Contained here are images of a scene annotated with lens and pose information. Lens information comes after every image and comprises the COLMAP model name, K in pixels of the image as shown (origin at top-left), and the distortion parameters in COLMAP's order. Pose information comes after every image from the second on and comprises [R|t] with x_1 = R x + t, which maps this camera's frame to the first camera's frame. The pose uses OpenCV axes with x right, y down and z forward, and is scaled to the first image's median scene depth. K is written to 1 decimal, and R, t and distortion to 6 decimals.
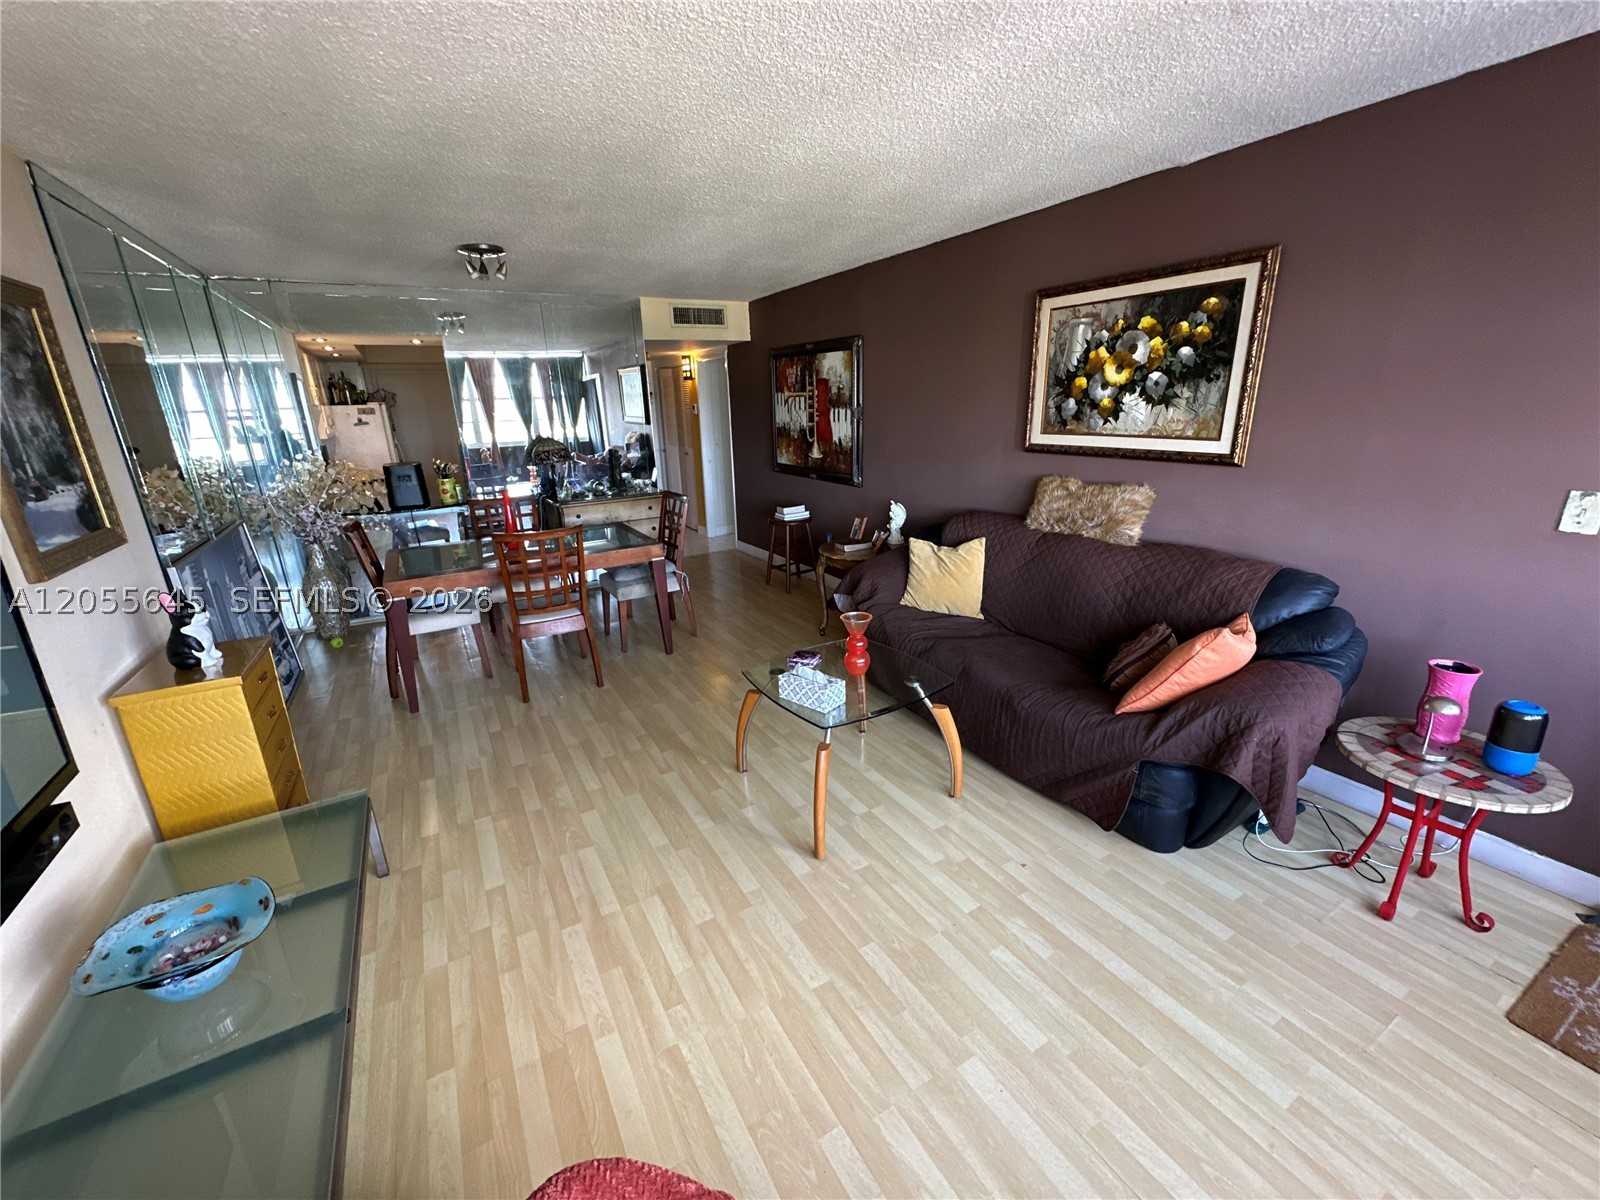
lens RADIAL K [[640.9, 0, 799.2], [0, 640.9, 599.6], [0, 0, 1]] dist [-0.003457, 0.000892]
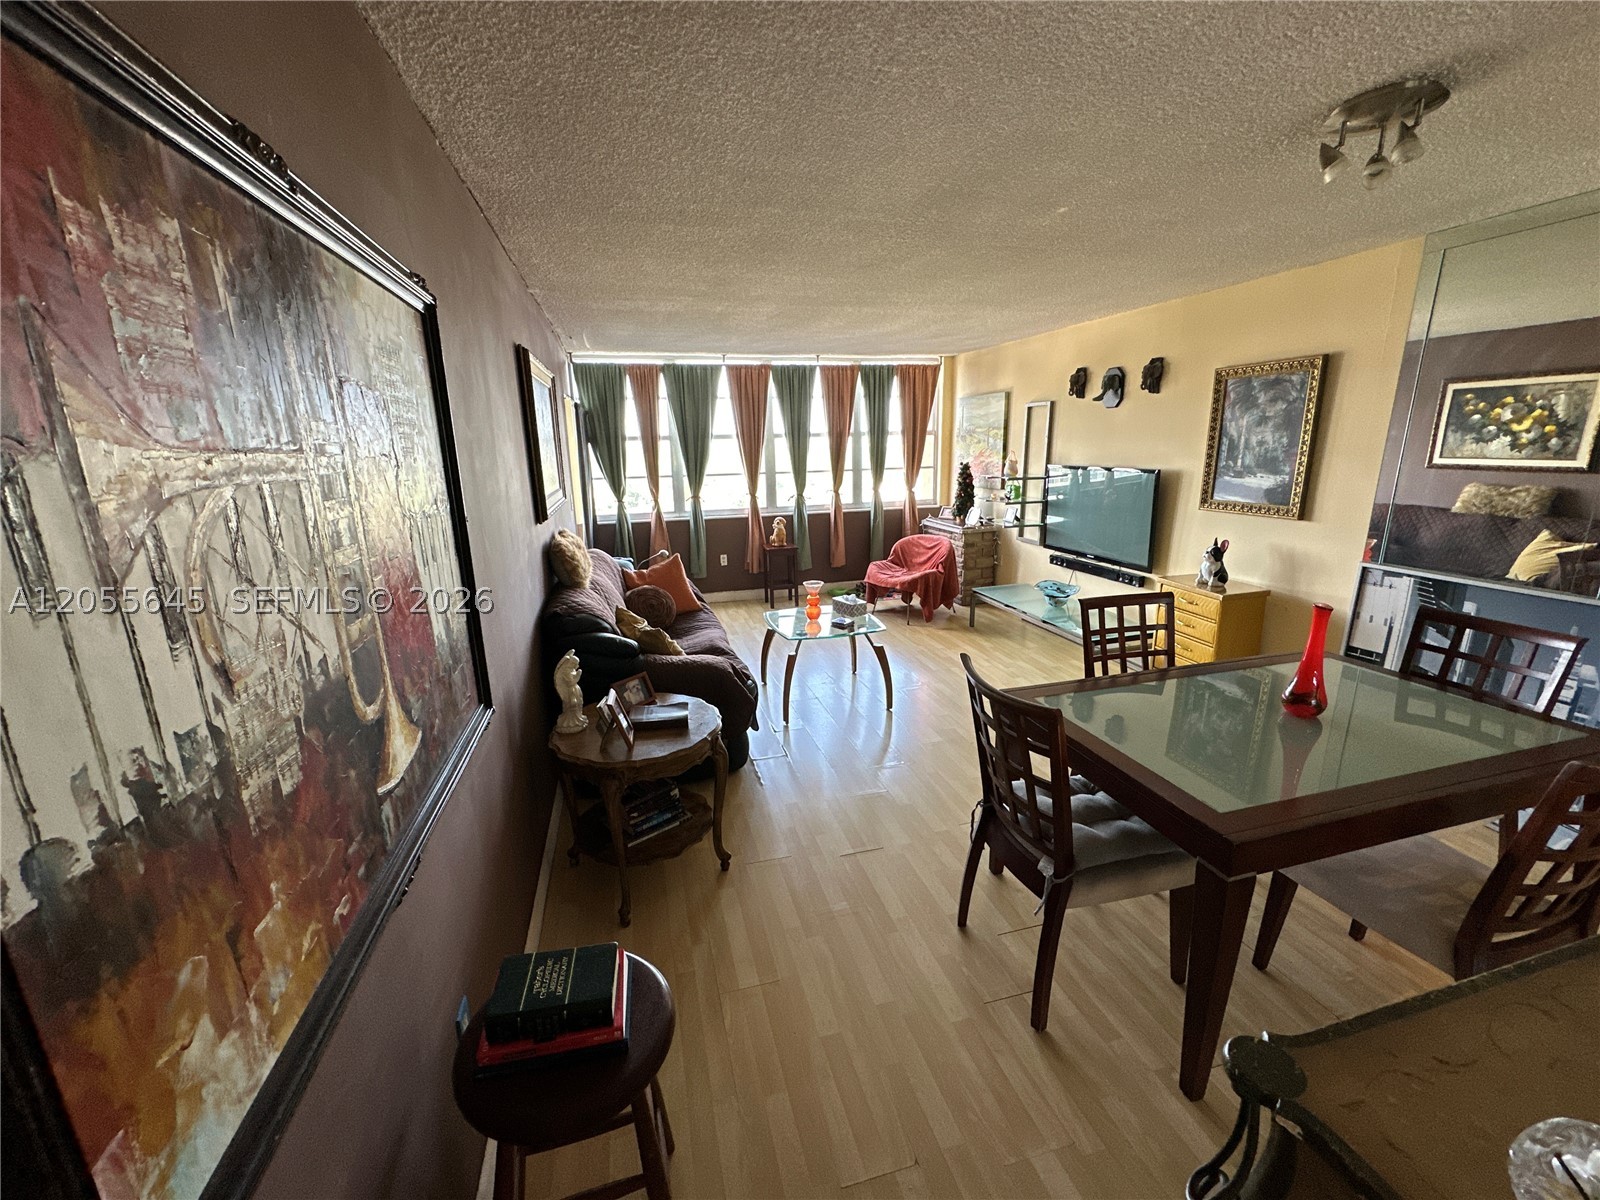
lens RADIAL K [[640.9, 0, 799.2], [0, 640.9, 599.6], [0, 0, 1]] dist [-0.003457, 0.000892]
pose [[-0.962444, -0.015389, 0.271045, -0.261406], [0.127910, 0.854928, 0.502730, -0.625112], [-0.239461, 0.518518, -0.820851, 1.960774]]
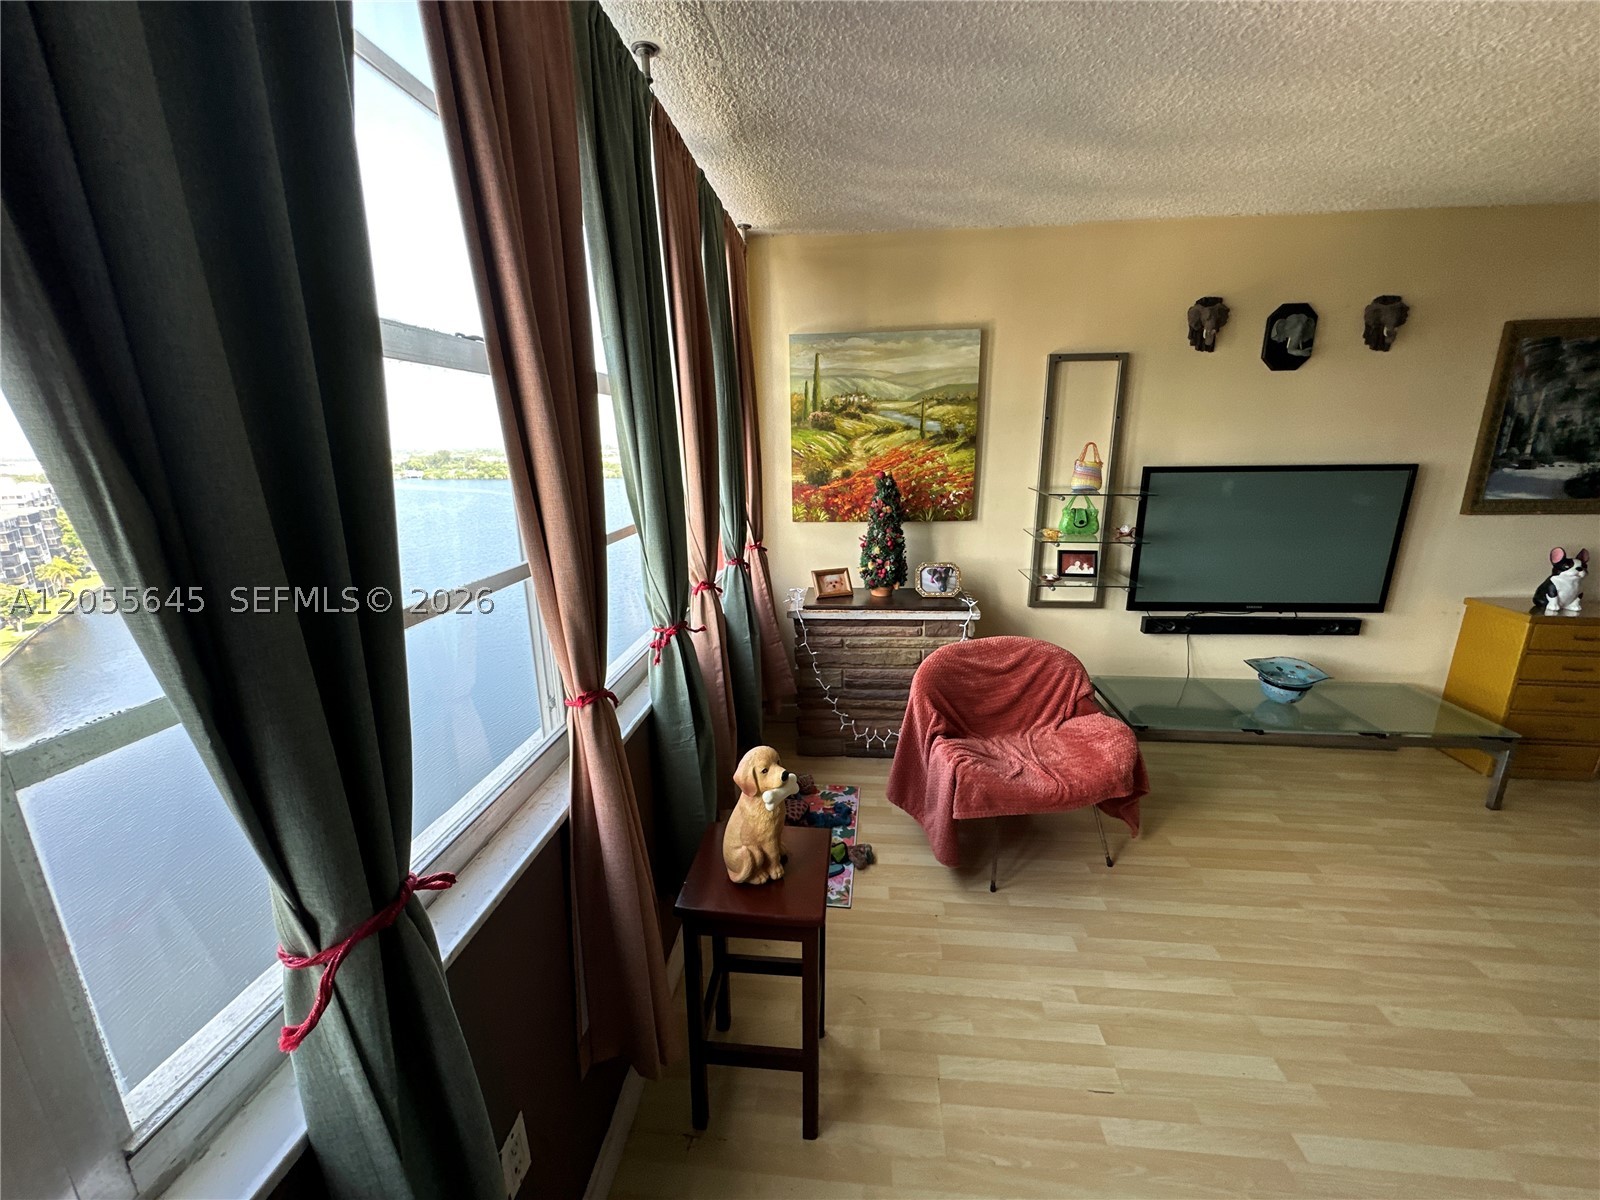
lens RADIAL K [[640.3, 0, 800.2], [0, 640.3, 599.5], [0, 0, 1]] dist [-0.003604, 0.000365]
pose [[-0.587296, 0.232175, -0.775356, 0.685572], [-0.212600, 0.880081, 0.424569, -0.099339], [0.780951, 0.414188, -0.467508, 0.302513]]
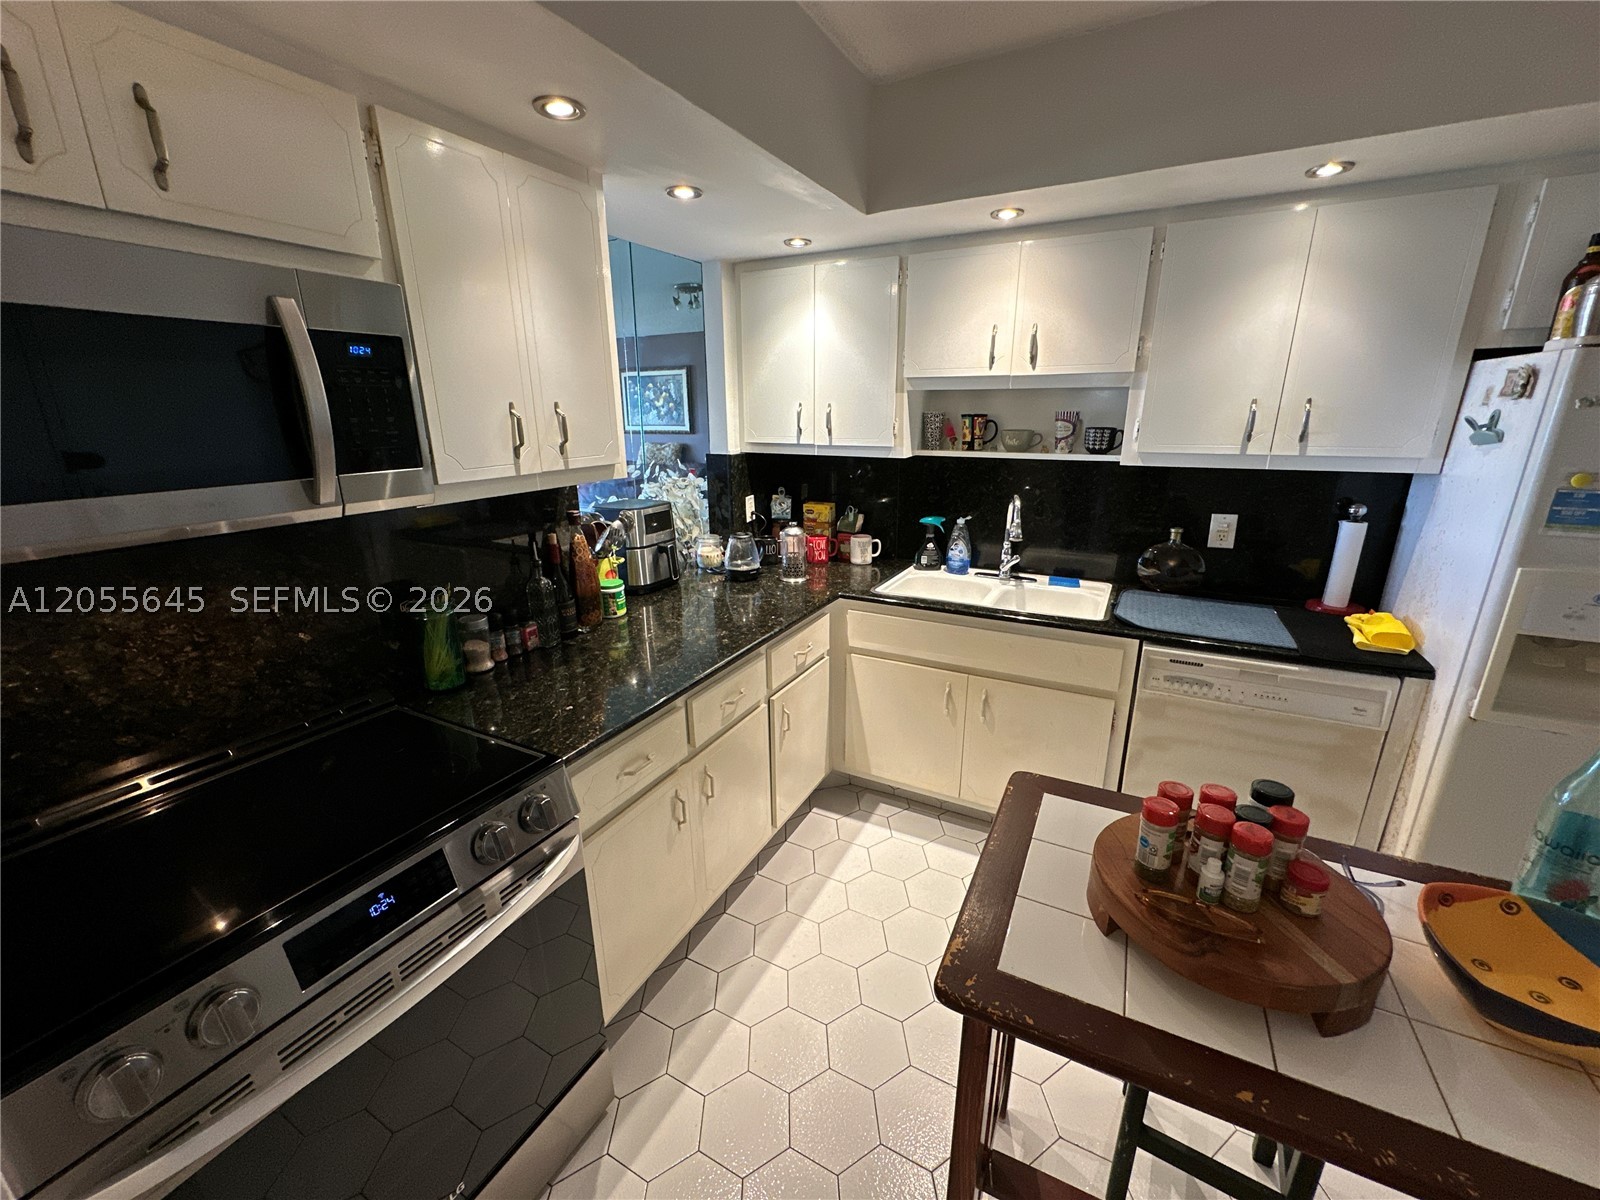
lens RADIAL K [[642.5, 0, 802.3], [0, 642.5, 599.0], [0, 0, 1]] dist [-0.000026, 0.000062]
pose [[-0.850807, 0.183084, -0.492553, -0.753109], [-0.126978, 0.837933, 0.530797, -0.700249], [0.509906, 0.514149, -0.689671, 2.343418]]
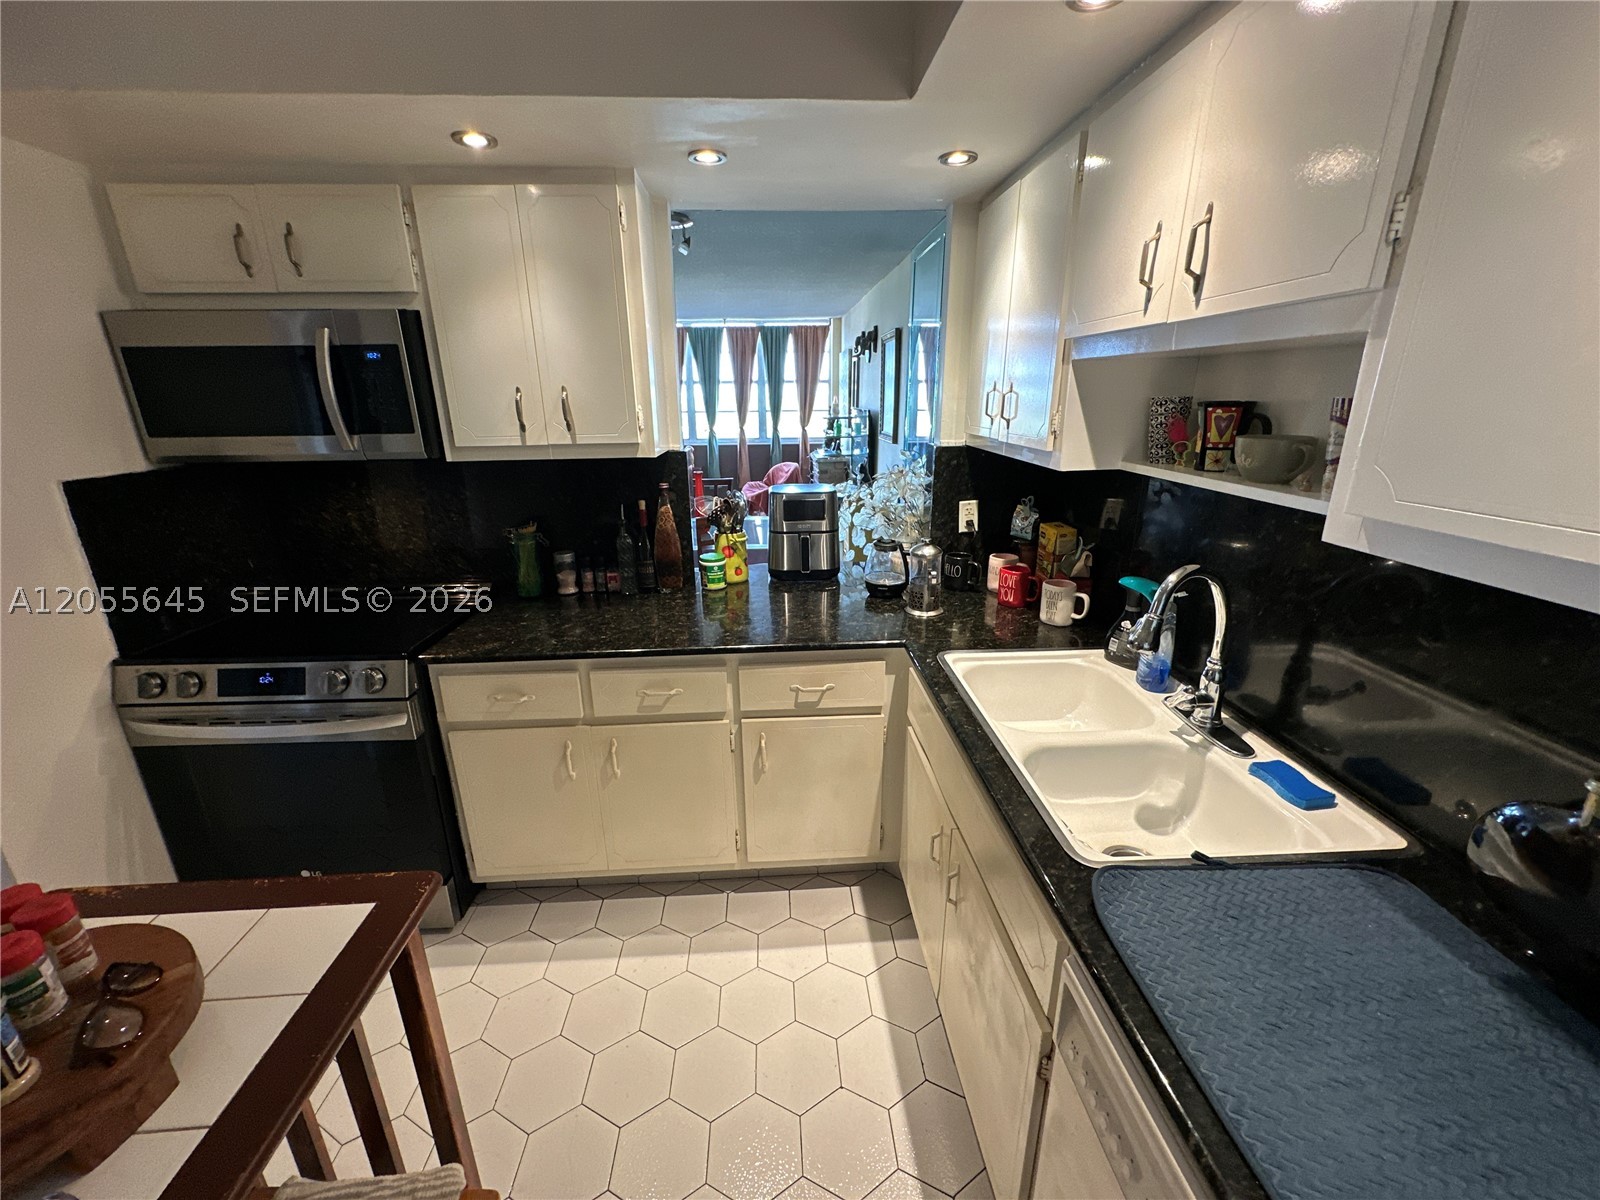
lens RADIAL K [[641.2, 0, 801.0], [0, 641.2, 599.4], [0, 0, 1]] dist [-0.002525, 0.000118]
pose [[-0.888053, -0.106172, 0.447314, -1.366951], [0.169667, 0.828600, 0.533512, -0.652441], [-0.427288, 0.549682, -0.717827, 2.257139]]
